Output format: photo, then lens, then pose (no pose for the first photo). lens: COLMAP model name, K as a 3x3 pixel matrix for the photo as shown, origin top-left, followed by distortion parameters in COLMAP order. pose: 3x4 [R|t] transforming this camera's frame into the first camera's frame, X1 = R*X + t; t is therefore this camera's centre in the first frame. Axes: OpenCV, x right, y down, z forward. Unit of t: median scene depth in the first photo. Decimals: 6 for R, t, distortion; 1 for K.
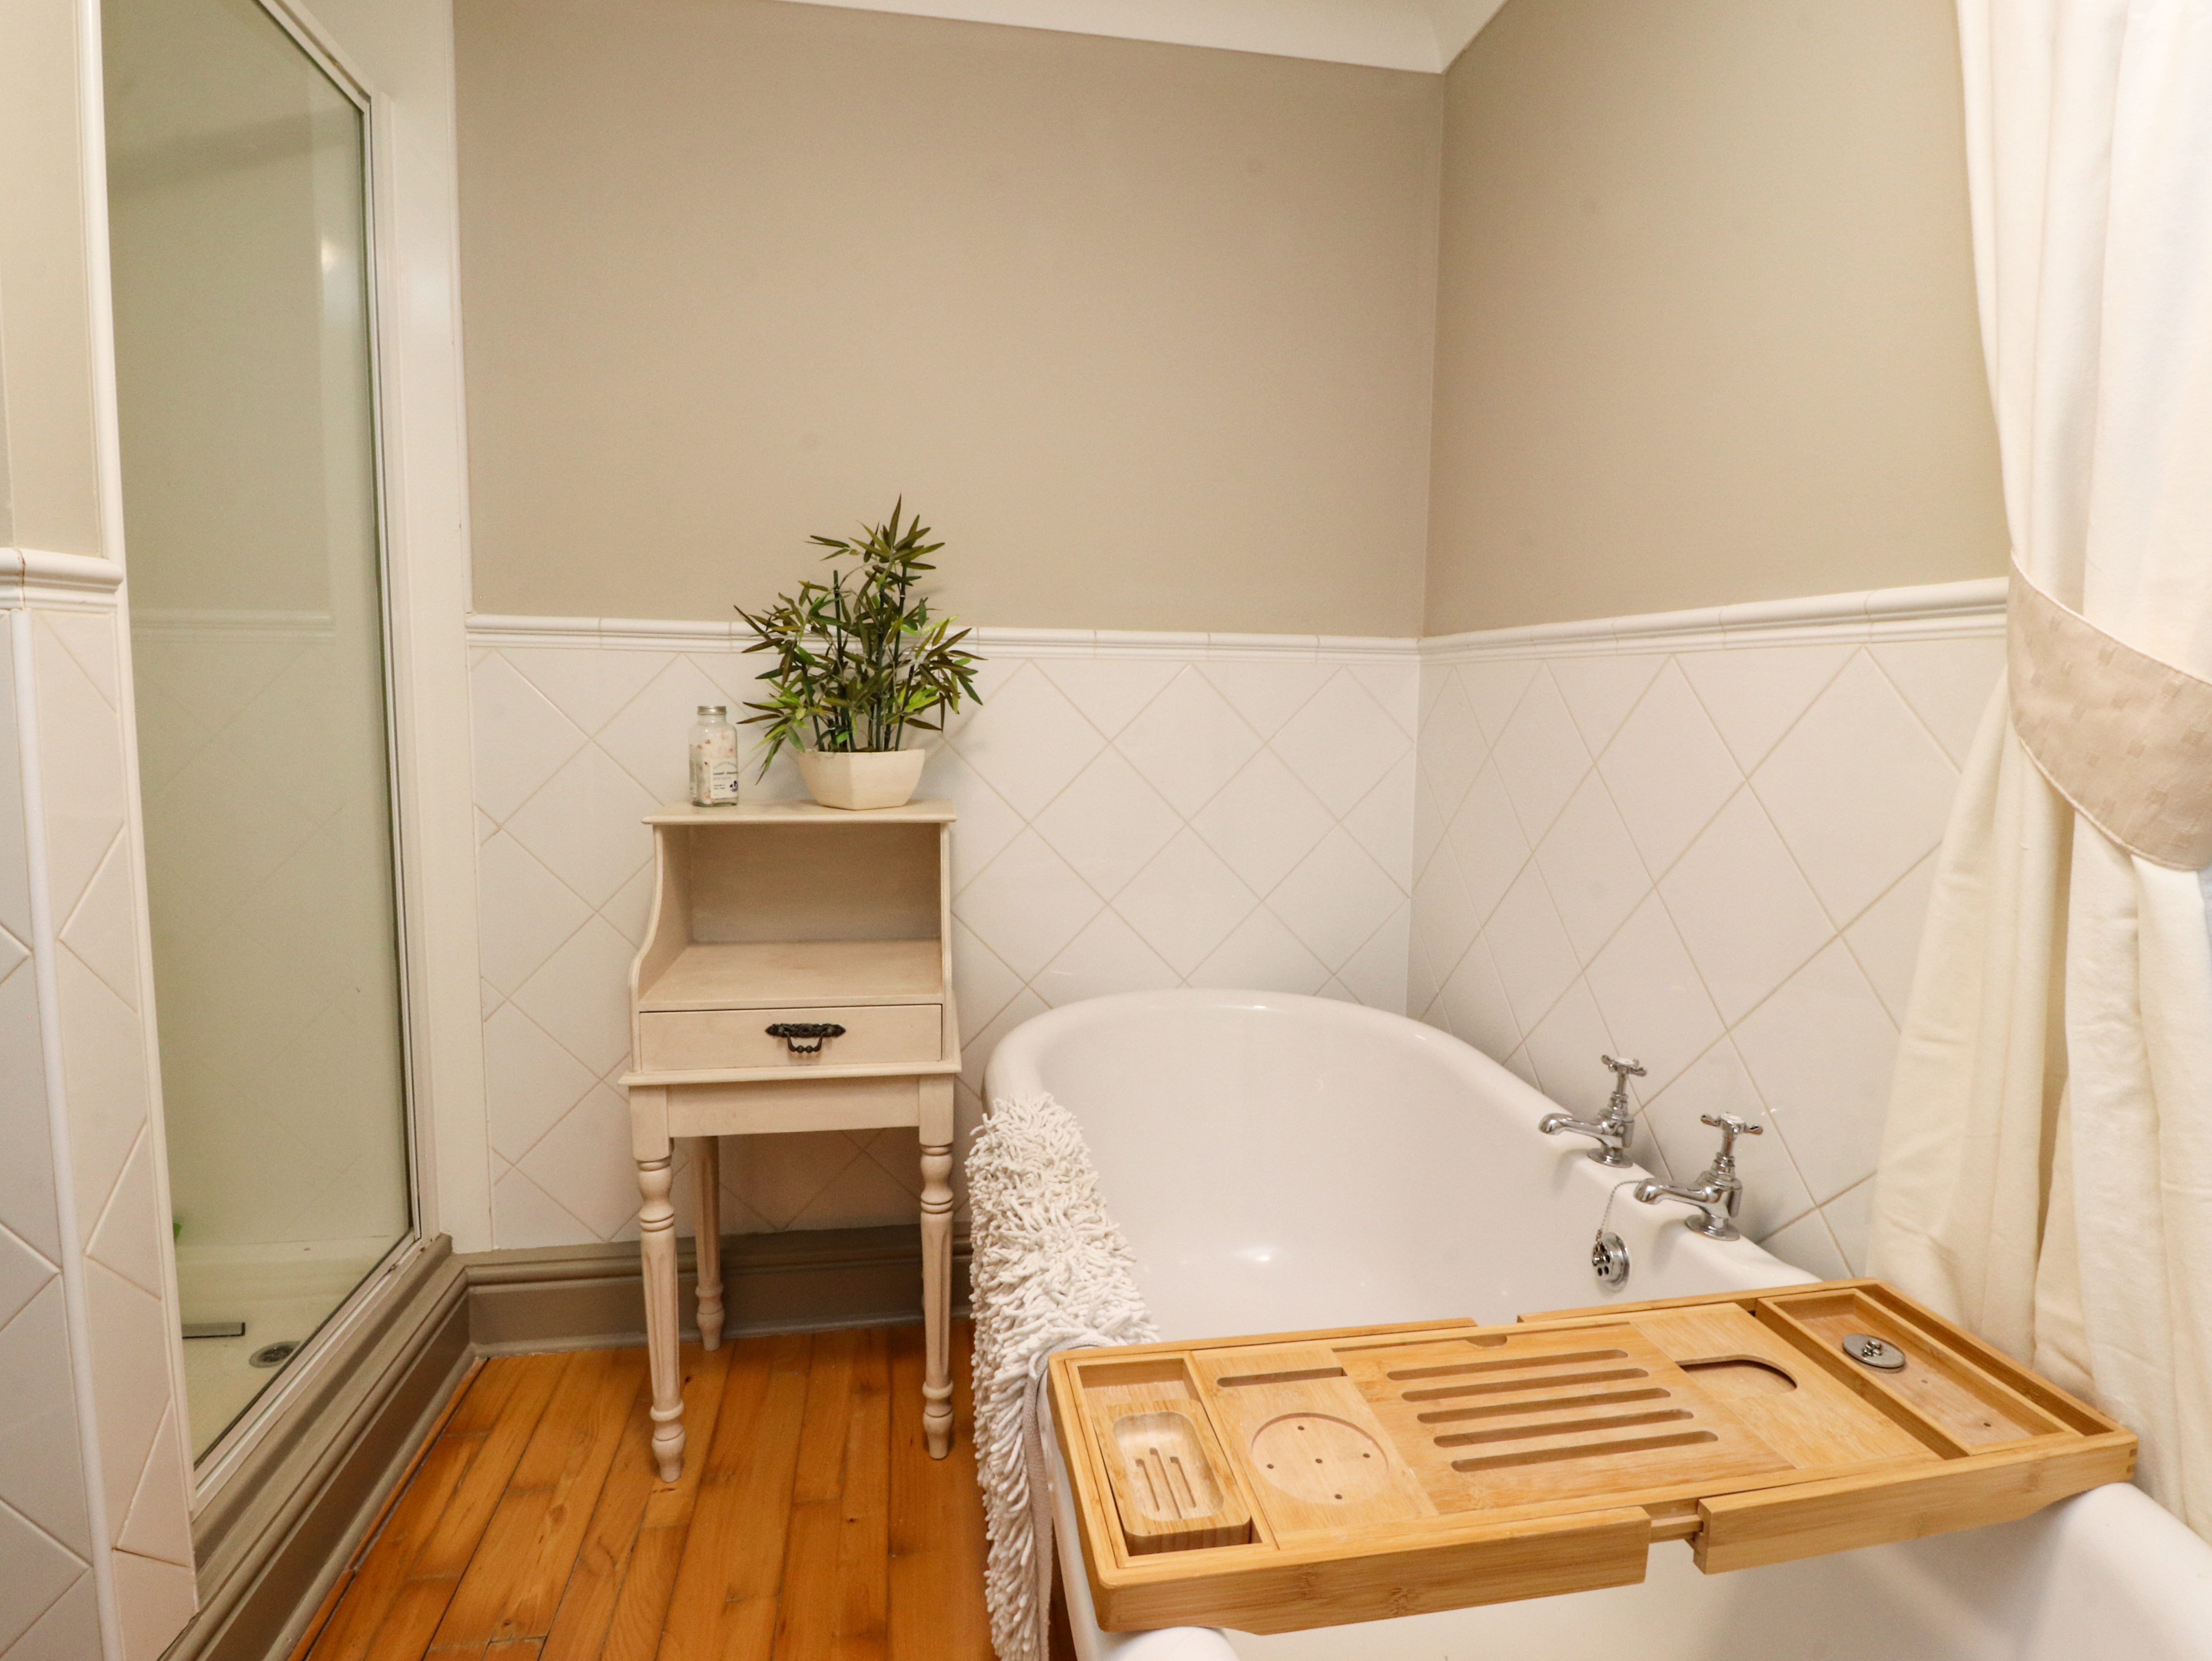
lens RADIAL K [[1141.1, 0, 1105.1], [0, 1141.1, 813.5], [0, 0, 1]] dist [0.000798, -0.013247]
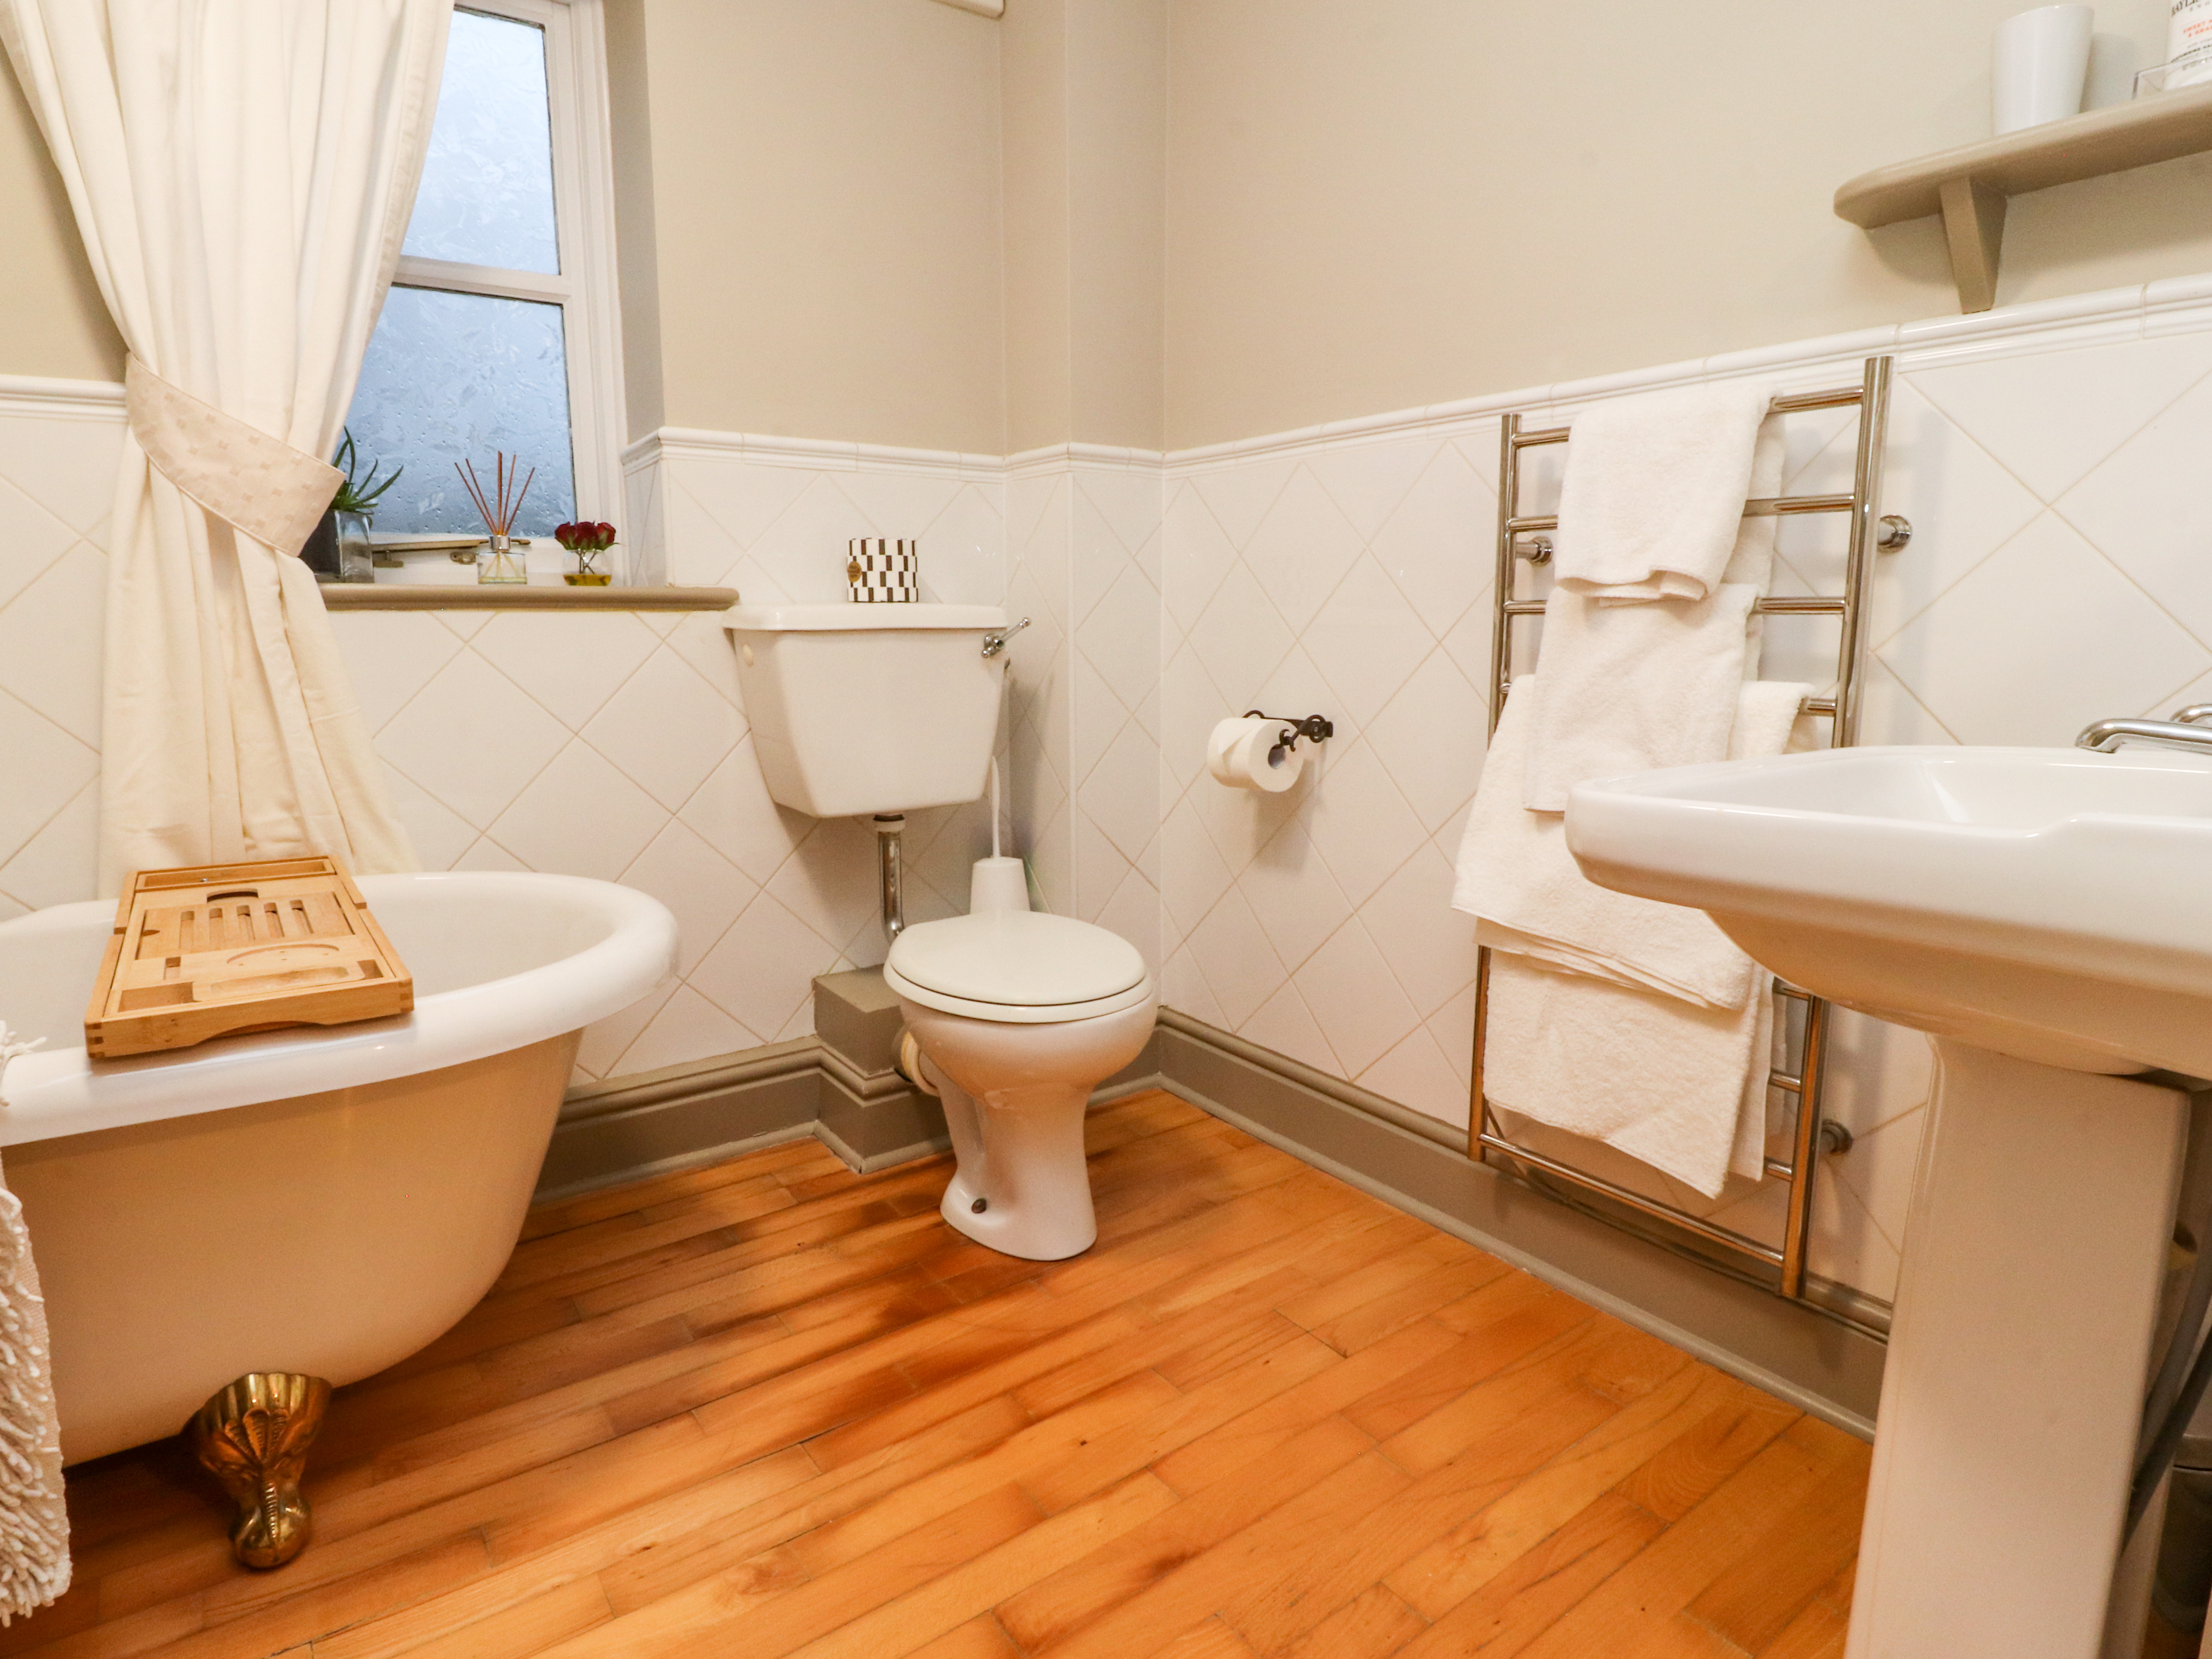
lens RADIAL K [[1193.7, 0, 1102.6], [0, 1193.7, 813.6], [0, 0, 1]] dist [0.000267, -0.014466]
pose [[-0.435110, -0.162169, 0.885653, -1.470184], [0.086188, 0.971627, 0.220254, 0.140098], [-0.896243, 0.172167, -0.408788, 0.618946]]
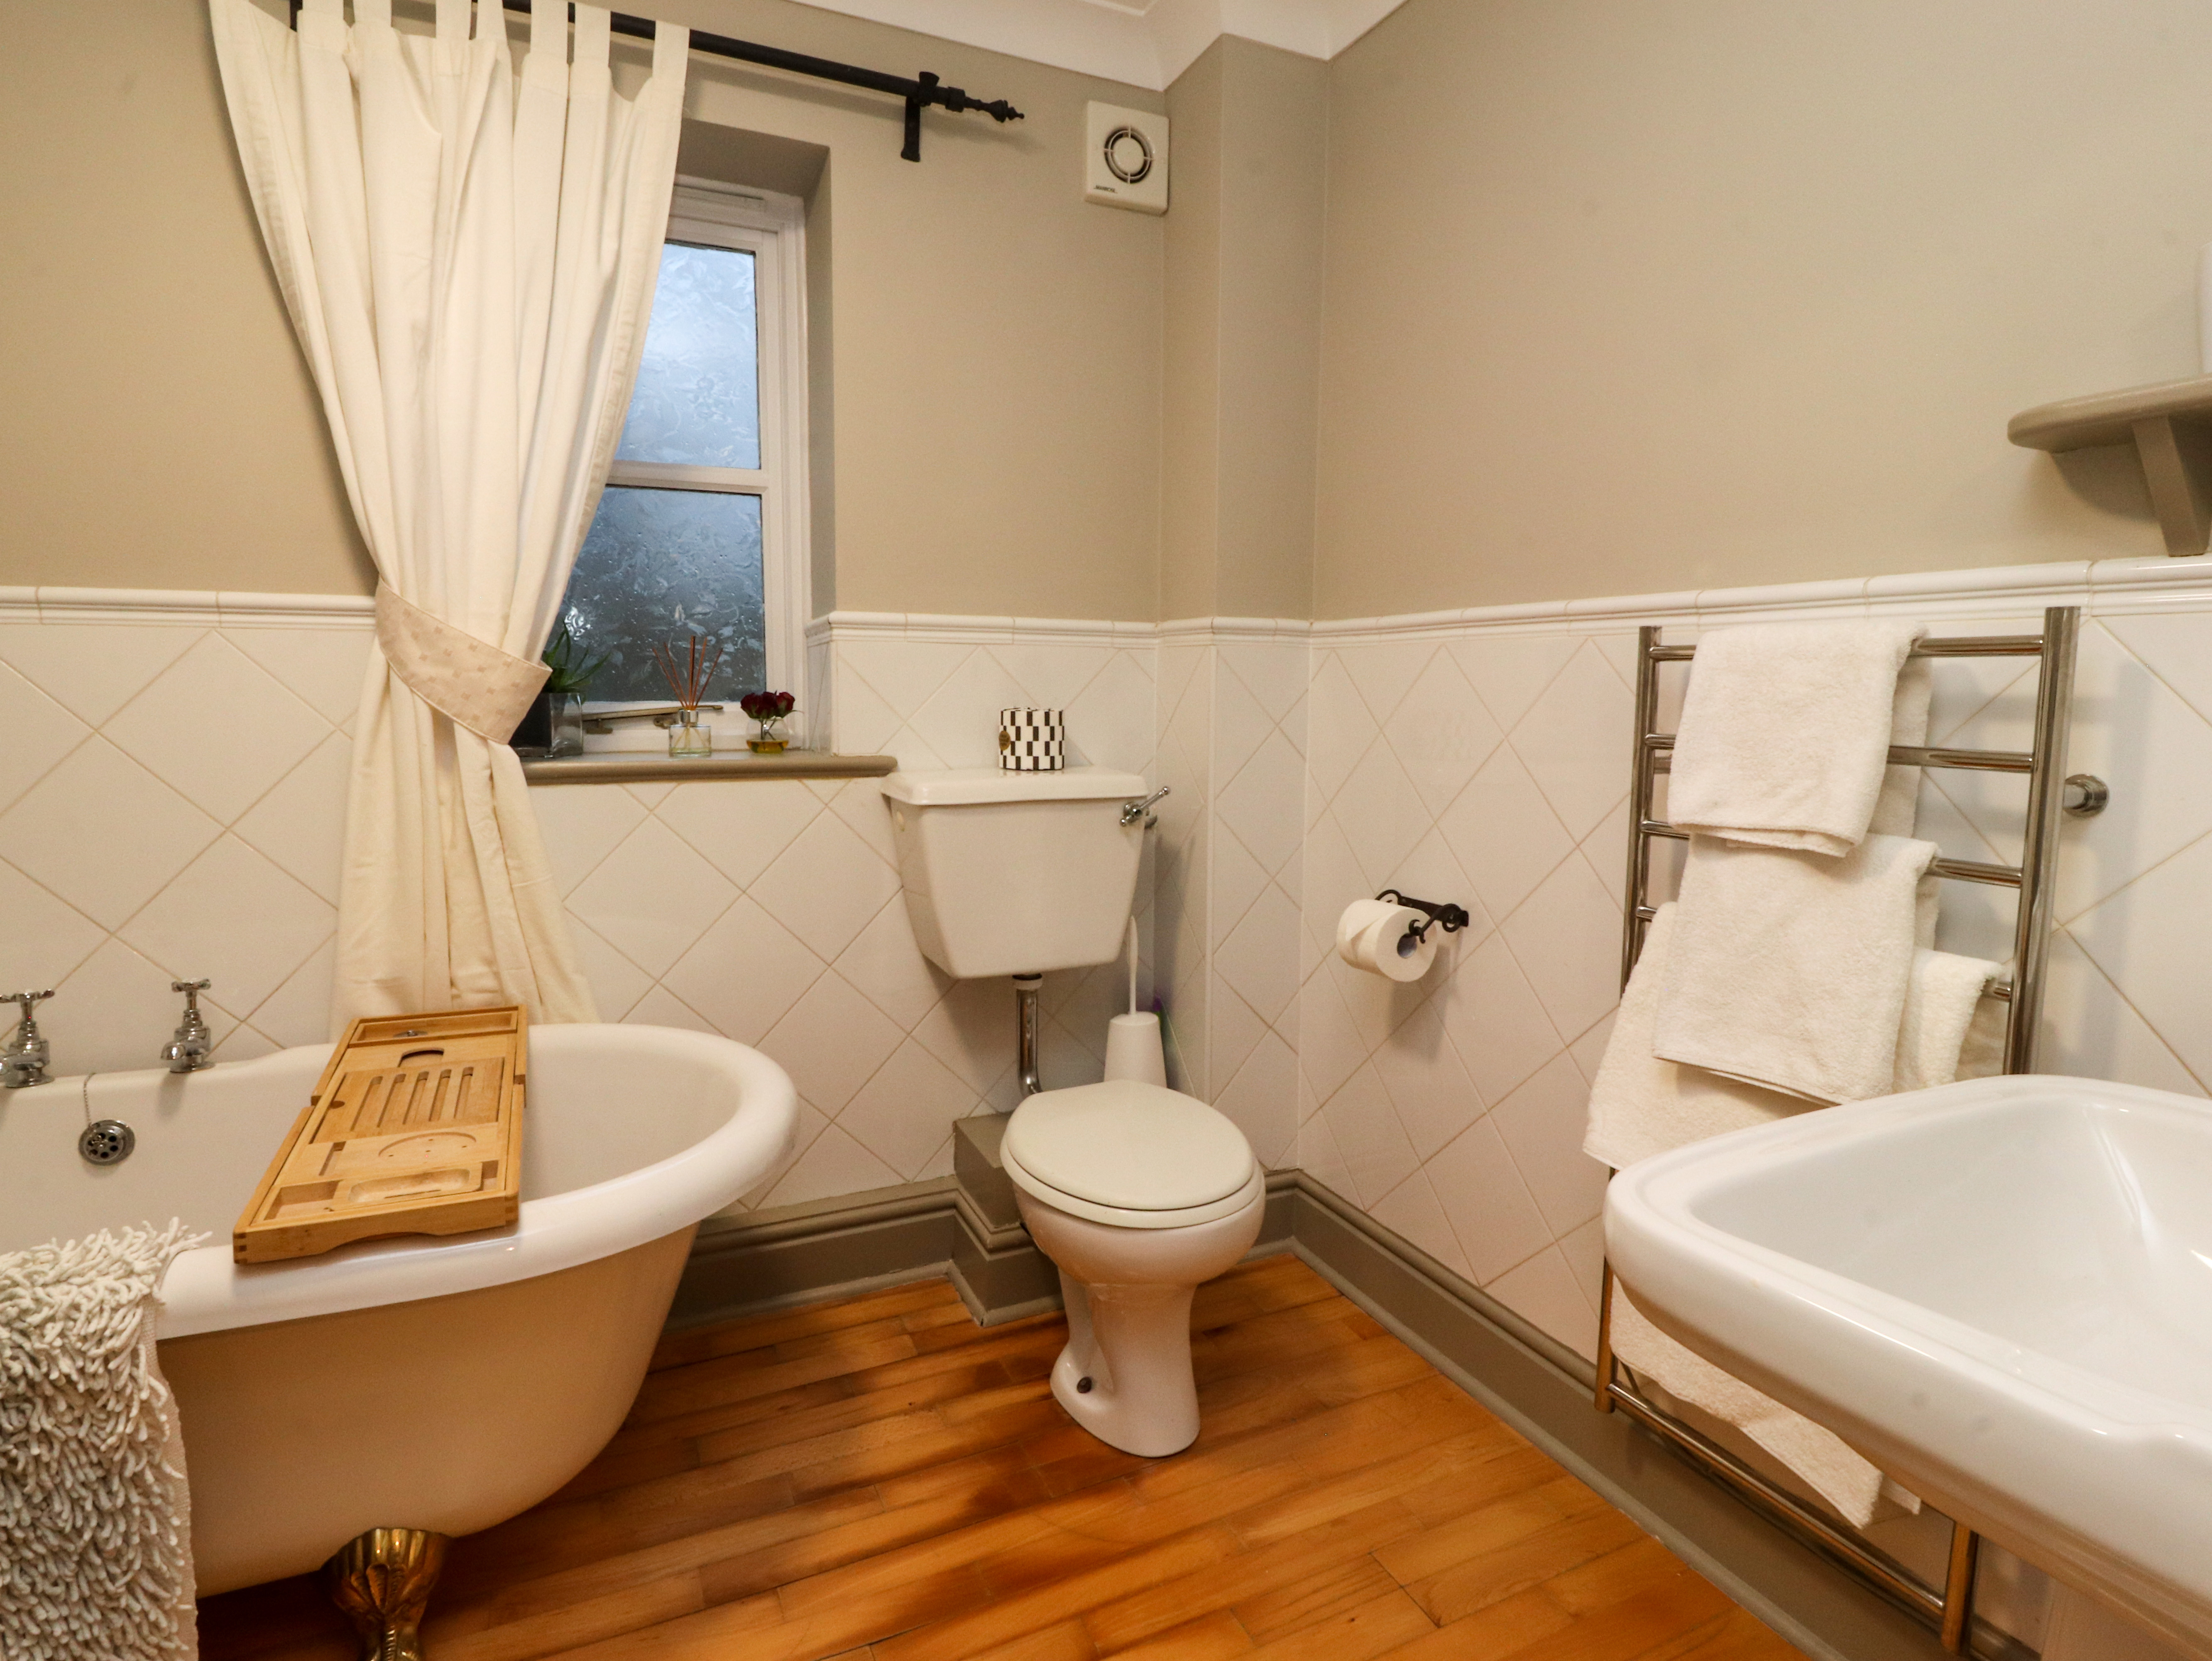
lens RADIAL K [[1141.1, 0, 1105.1], [0, 1141.1, 813.5], [0, 0, 1]] dist [0.000798, -0.013247]
pose [[-0.259645, -0.126985, 0.957319, -1.435859], [0.085838, 0.984358, 0.153853, -0.056482], [-0.961882, 0.122122, -0.244684, 0.397259]]
